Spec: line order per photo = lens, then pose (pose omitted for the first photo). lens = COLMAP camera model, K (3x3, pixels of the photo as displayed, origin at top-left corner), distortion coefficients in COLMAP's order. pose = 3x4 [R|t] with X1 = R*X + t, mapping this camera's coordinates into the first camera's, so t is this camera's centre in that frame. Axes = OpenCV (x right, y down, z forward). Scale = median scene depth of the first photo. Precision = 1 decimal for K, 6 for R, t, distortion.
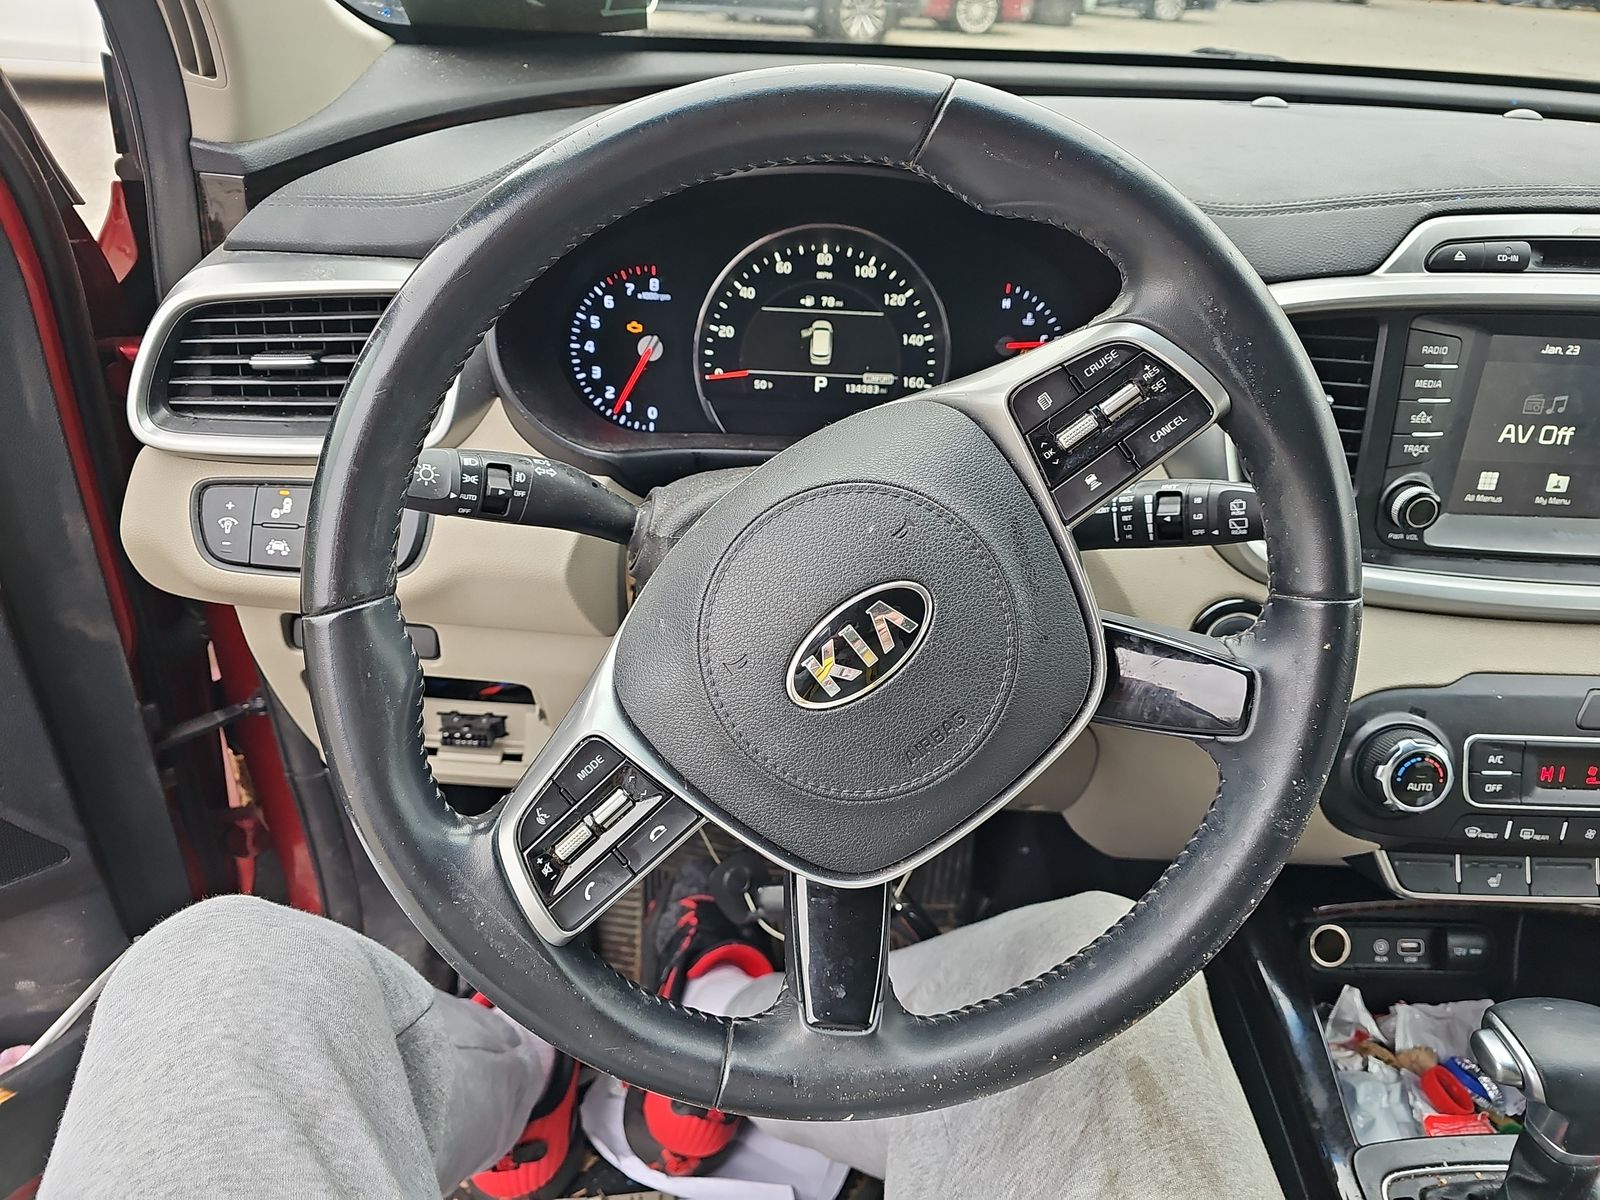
lens RADIAL K [[1082.1, 0, 800.9], [0, 1082.1, 624.0], [0, 0, 1]] dist [0.082929, -0.109913]
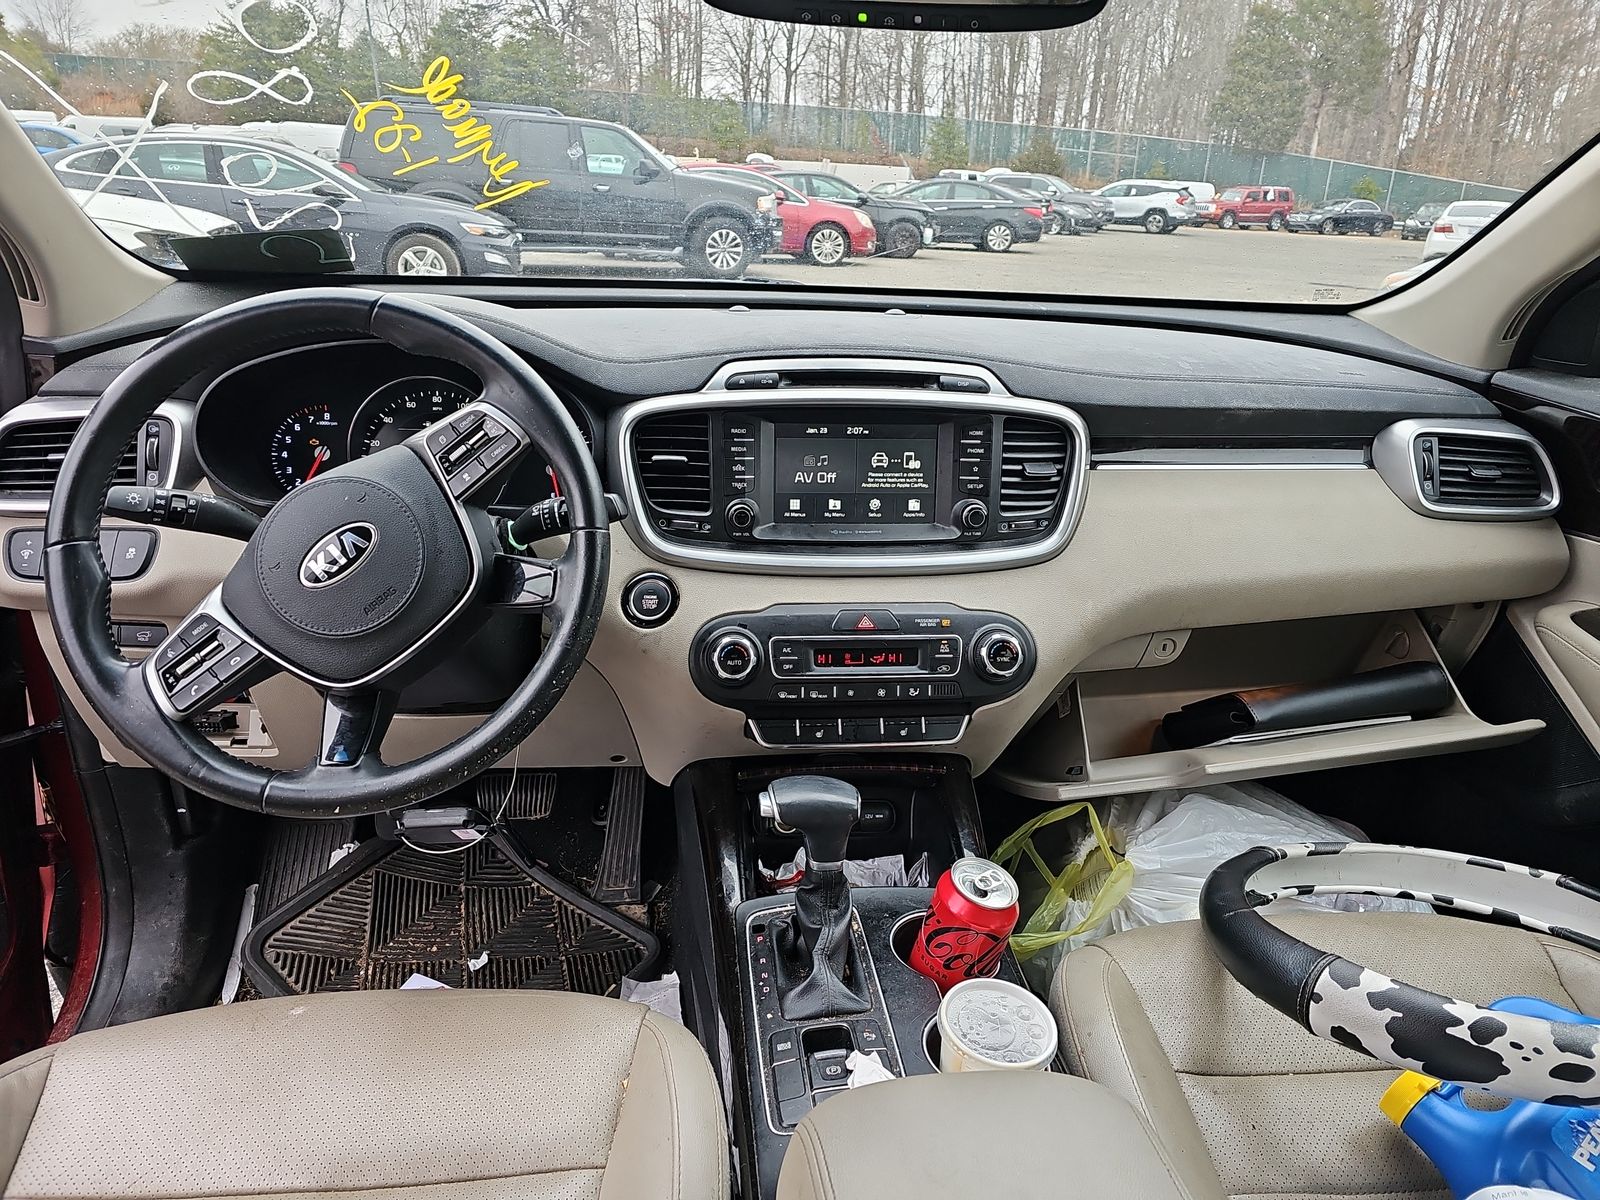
lens RADIAL K [[1066.6, 0, 802.3], [0, 1066.6, 586.7], [0, 0, 1]] dist [0.037335, -0.024646]
pose [[0.994494, -0.043296, 0.095428, 0.403527], [0.061558, 0.978339, -0.197643, 0.294804], [-0.084804, 0.202429, 0.975618, -0.564554]]
